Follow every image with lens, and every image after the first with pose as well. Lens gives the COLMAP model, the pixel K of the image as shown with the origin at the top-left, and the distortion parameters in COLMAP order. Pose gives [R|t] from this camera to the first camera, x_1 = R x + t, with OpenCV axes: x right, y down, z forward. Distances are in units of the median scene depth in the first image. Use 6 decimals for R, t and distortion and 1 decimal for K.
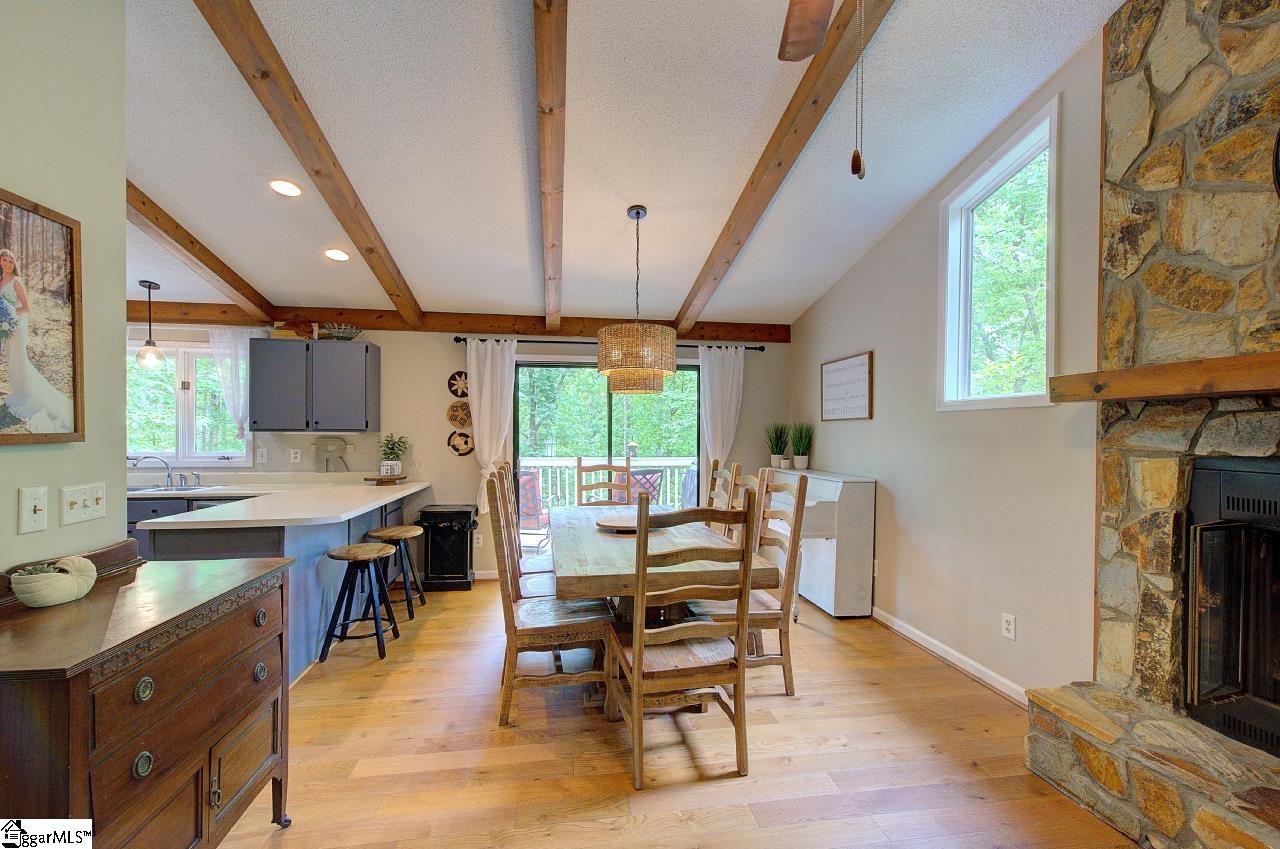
lens RADIAL K [[545.6, 0, 635.9], [0, 545.6, 435.2], [0, 0, 1]] dist [-0.000569, 0.000835]
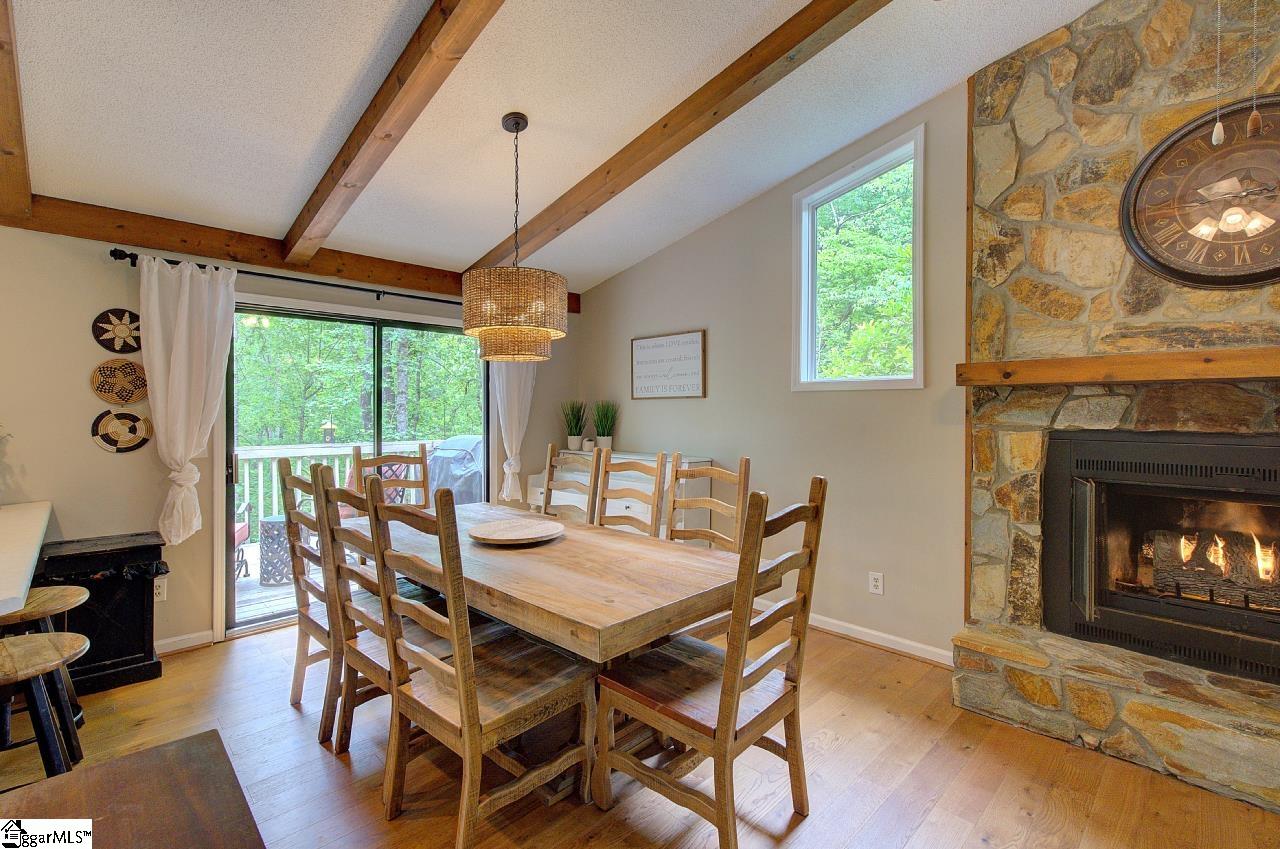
lens RADIAL K [[572.3, 0, 638.2], [0, 572.3, 412.8], [0, 0, 1]] dist [0.002275, 0.000575]
pose [[0.818953, -0.003761, 0.573848, -0.519001], [0.004411, 0.999990, 0.000258, -0.005736], [-0.573844, 0.002319, 0.818961, 0.406729]]
